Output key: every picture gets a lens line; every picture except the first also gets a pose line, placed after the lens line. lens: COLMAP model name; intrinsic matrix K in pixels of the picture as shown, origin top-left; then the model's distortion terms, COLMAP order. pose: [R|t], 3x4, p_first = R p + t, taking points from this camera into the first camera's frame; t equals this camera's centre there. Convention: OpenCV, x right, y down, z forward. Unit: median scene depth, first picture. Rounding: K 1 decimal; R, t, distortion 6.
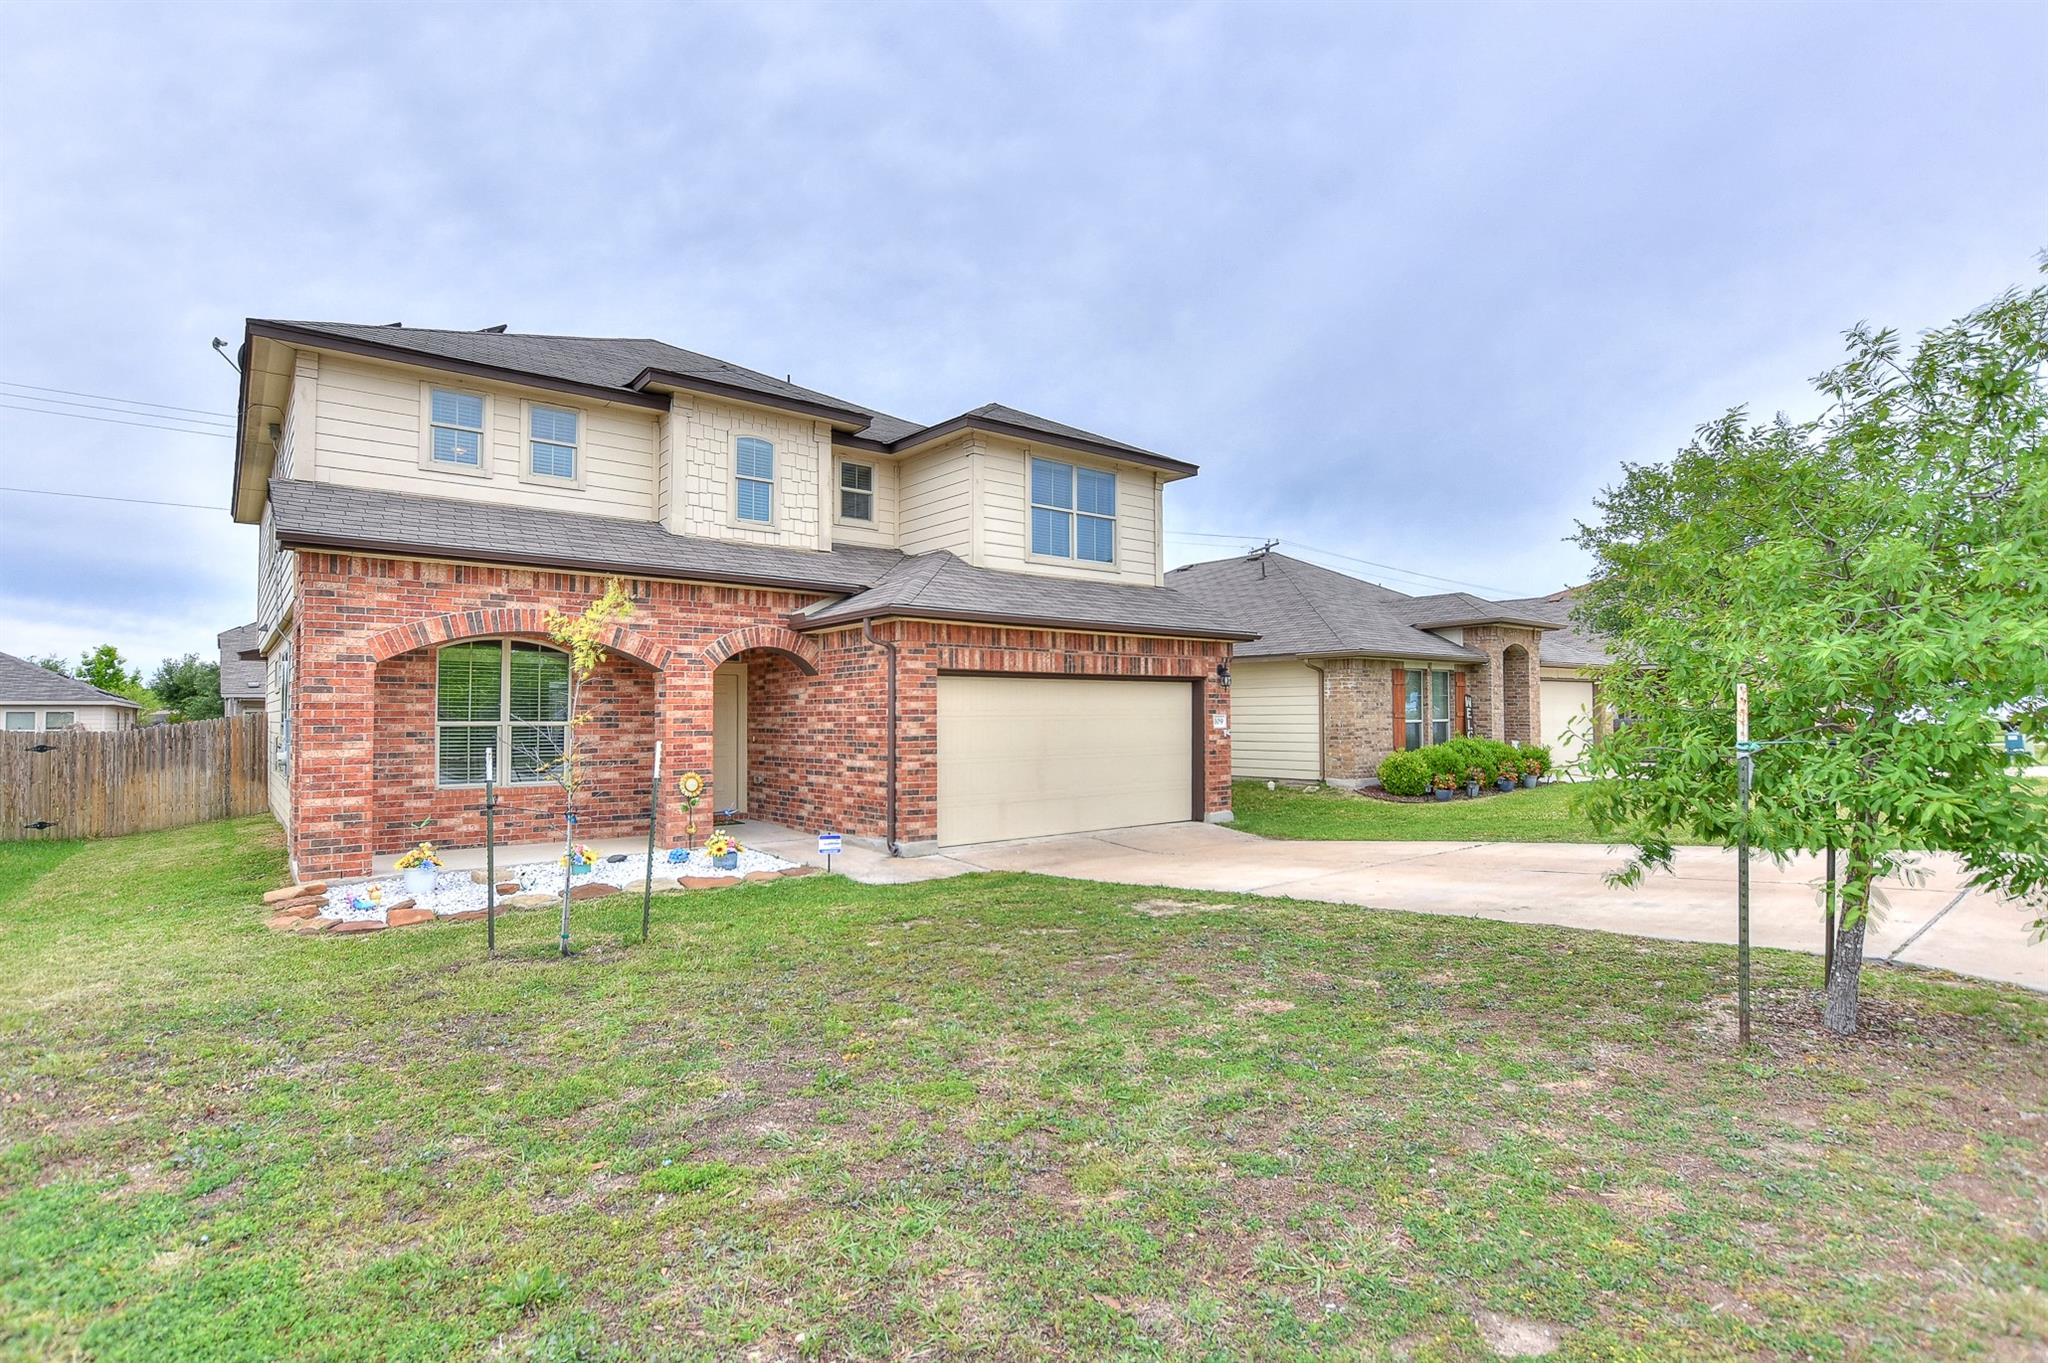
lens RADIAL K [[987.7, 0, 1018.0], [0, 987.7, 674.7], [0, 0, 1]] dist [0.001530, 0.000037]
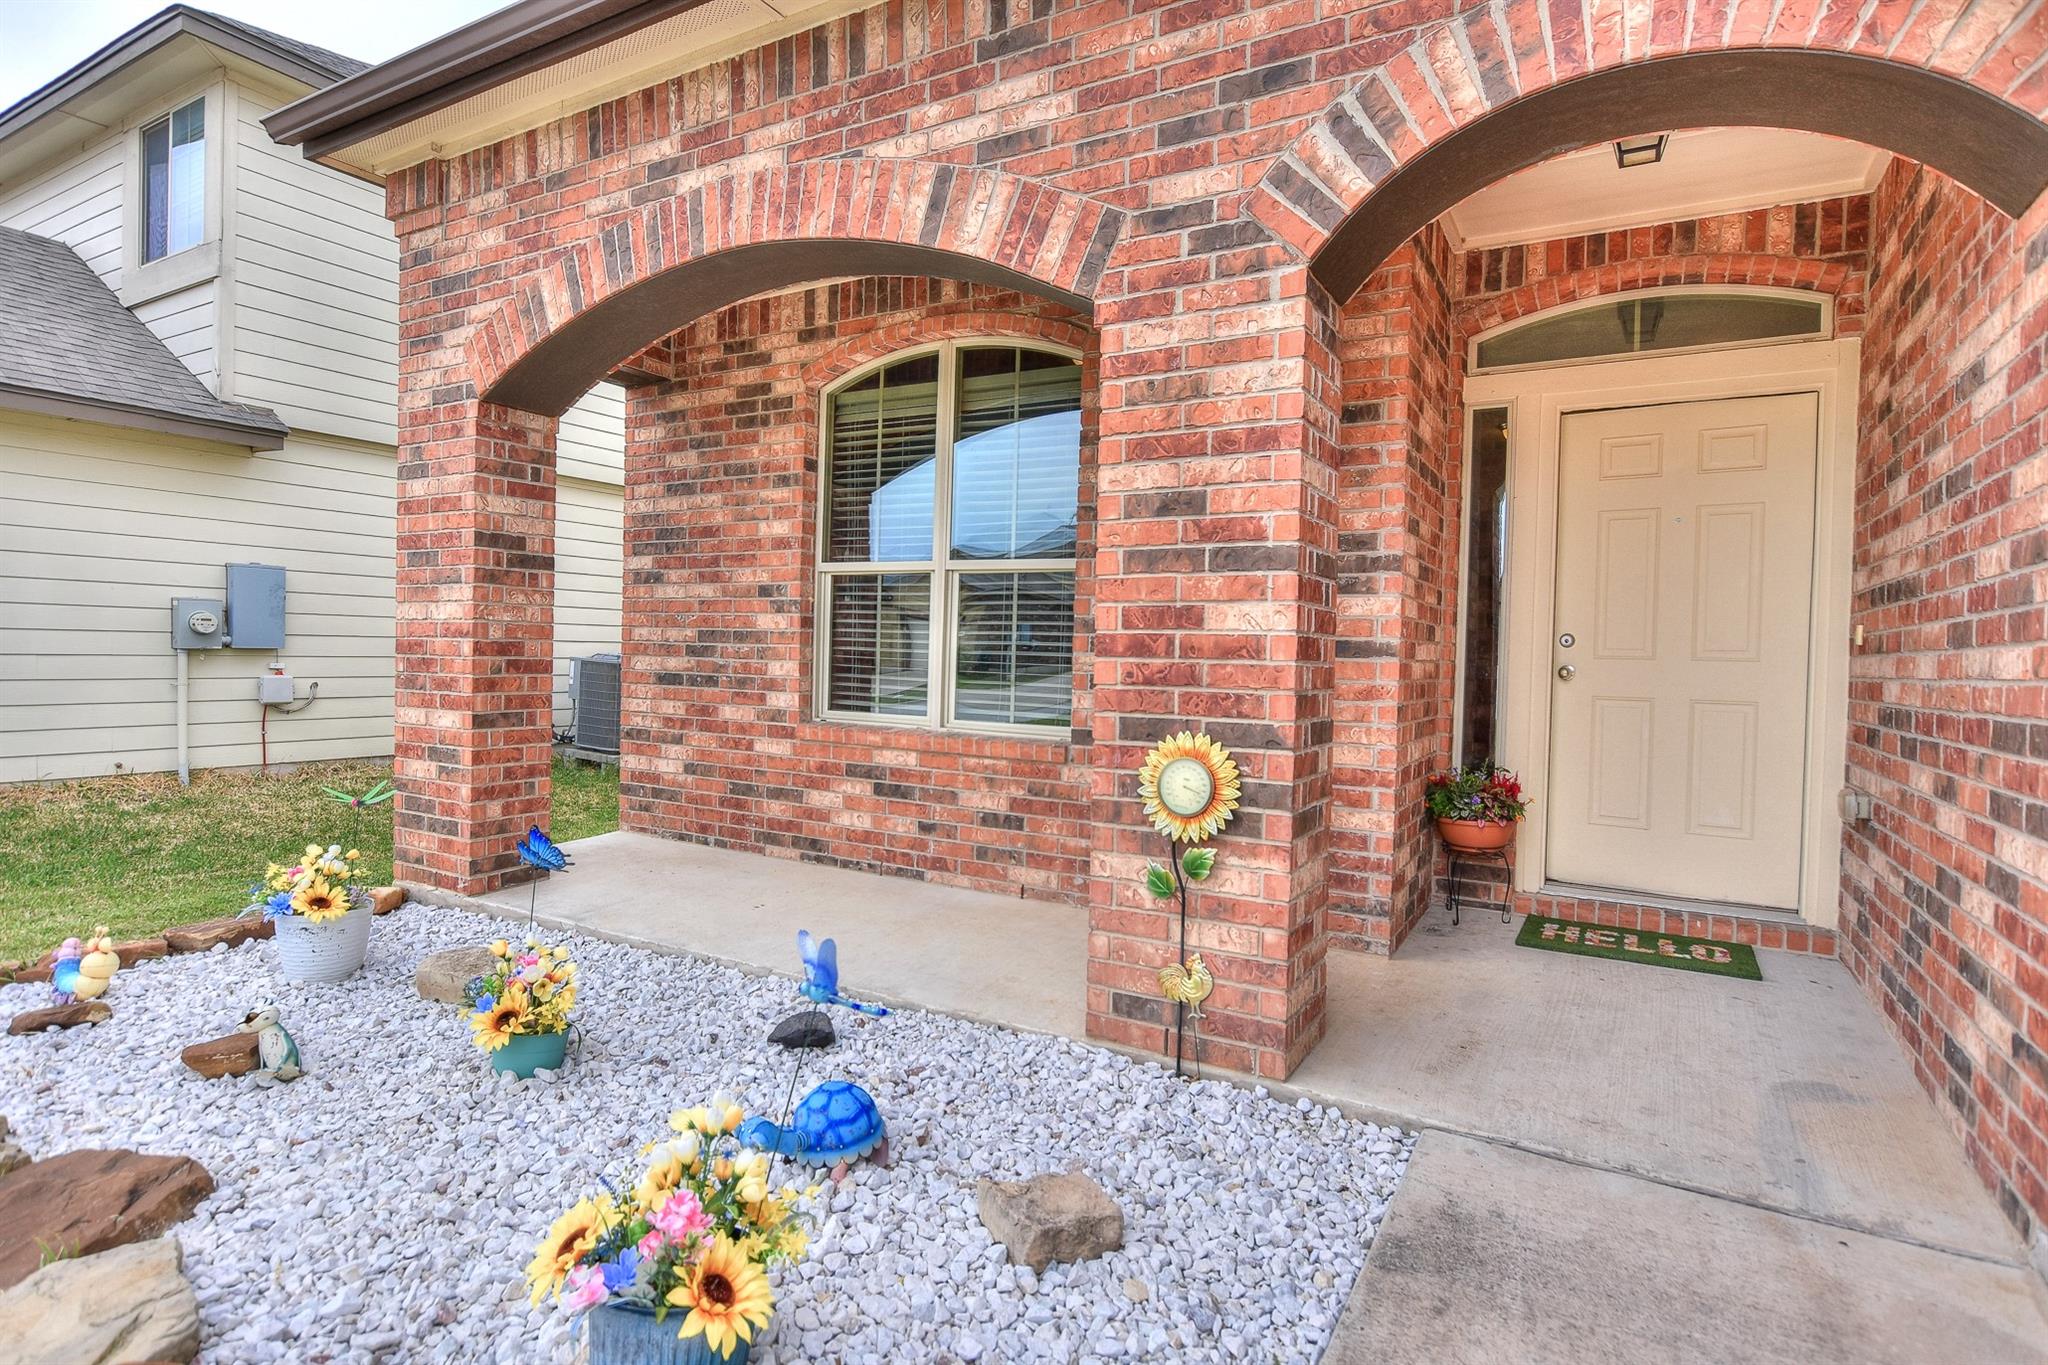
lens RADIAL K [[1055.1, 0, 1017.2], [0, 1055.1, 676.7], [0, 0, 1]] dist [-0.003518, -0.000118]
pose [[0.342481, 0.033047, -0.938943, -0.117098], [0.011729, 0.999153, 0.039444, 0.074942], [0.939452, -0.024521, 0.341803, 0.866829]]
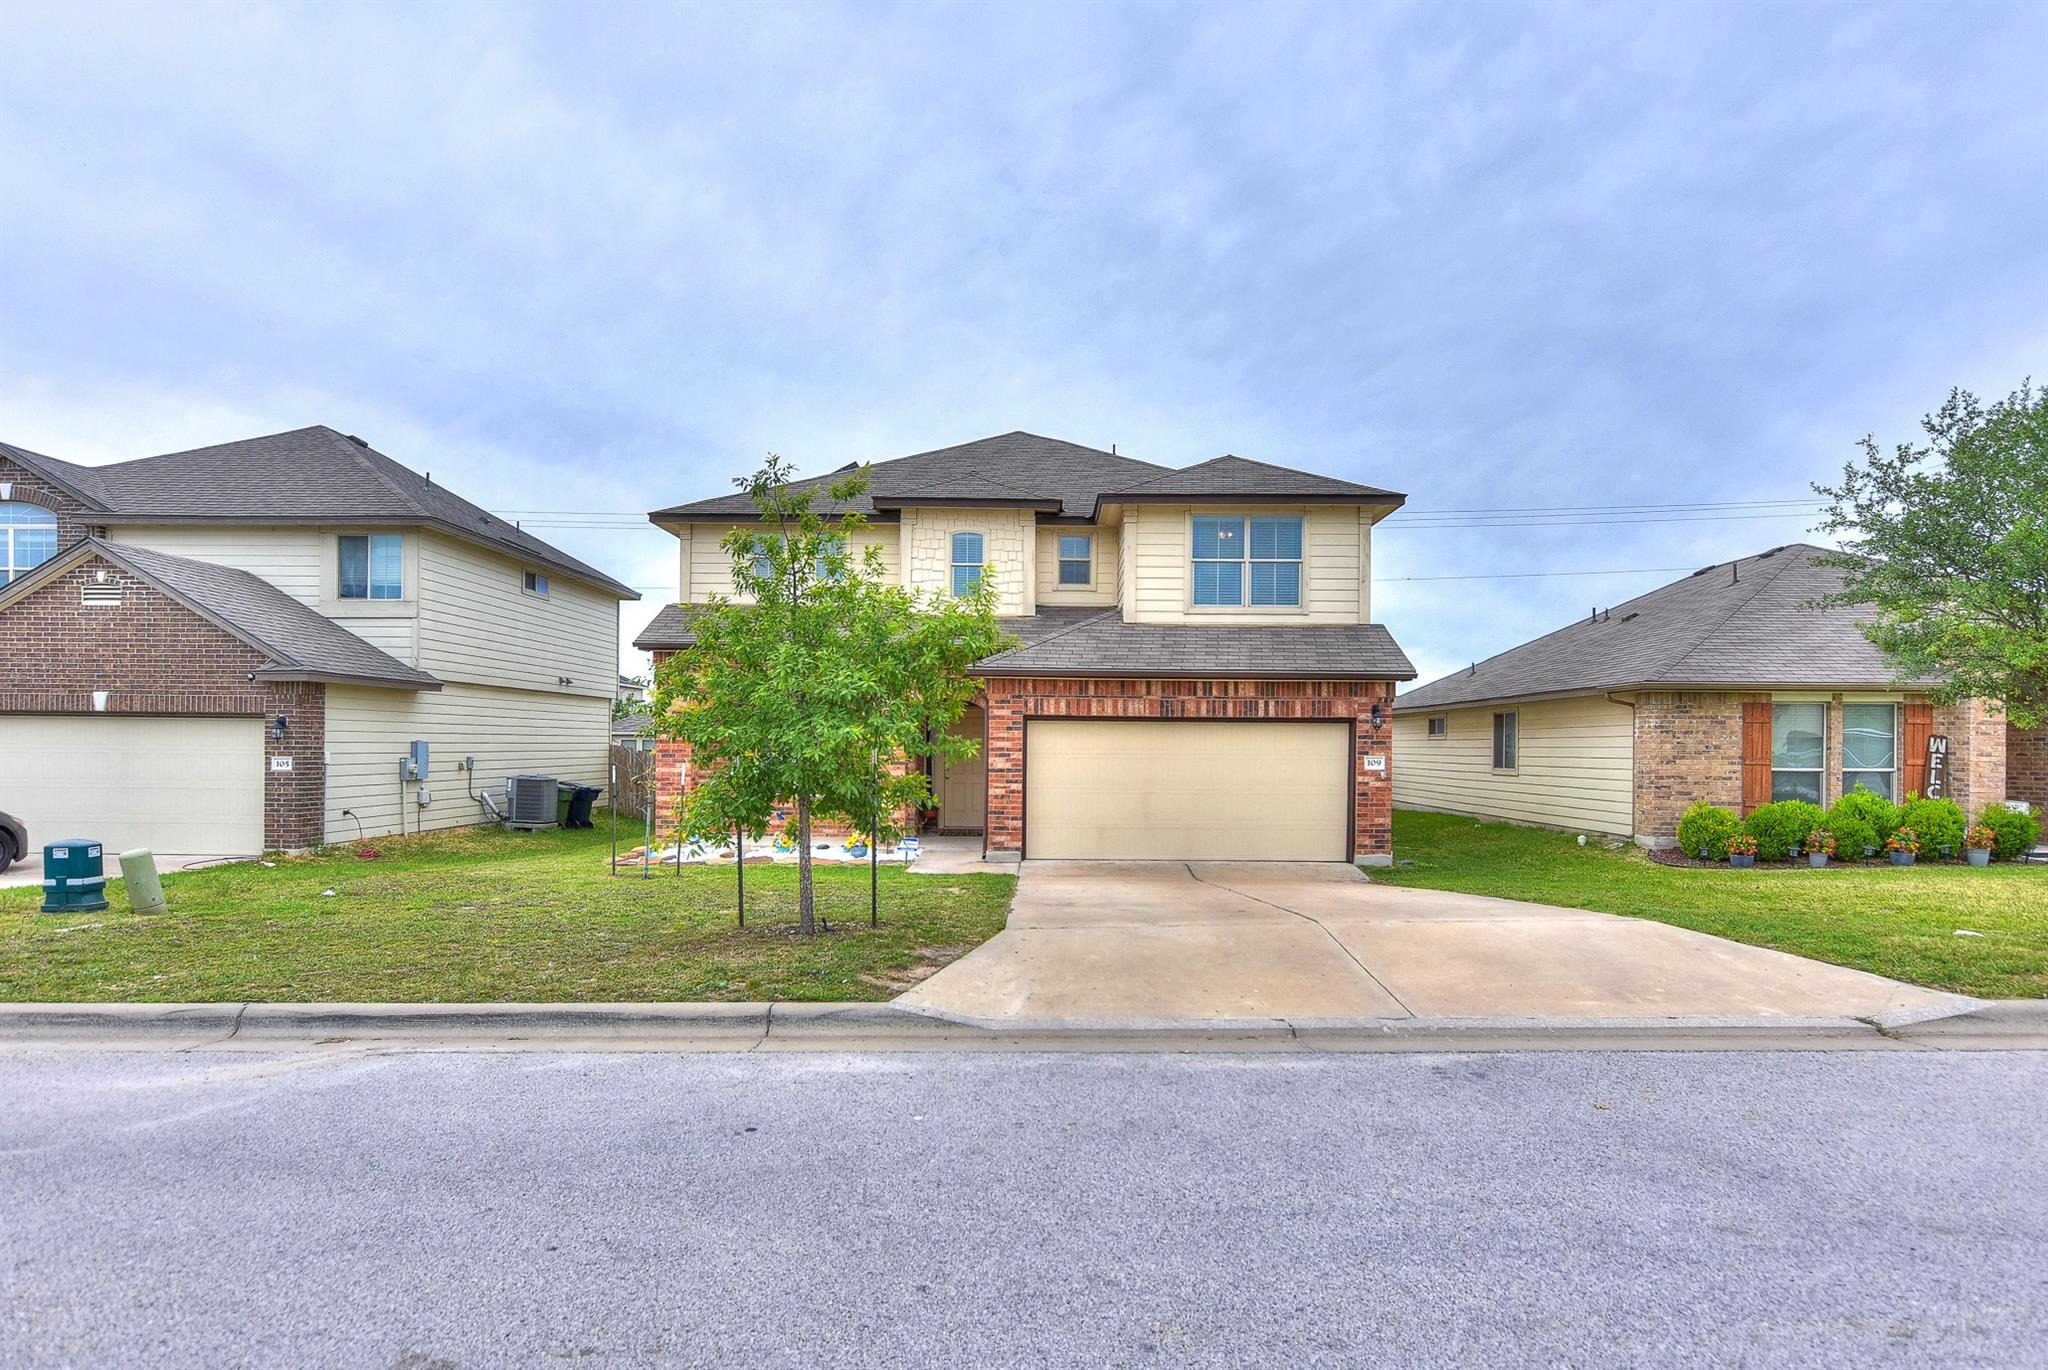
lens RADIAL K [[1148.4, 0, 1028.1], [0, 1148.4, 705.4], [0, 0, 1]] dist [-0.000529, 0.000087]
pose [[0.789932, -0.010289, -0.613109, 0.786669], [0.012643, 0.999920, -0.000491, -0.016931], [0.613065, -0.007364, 0.789998, -0.136367]]
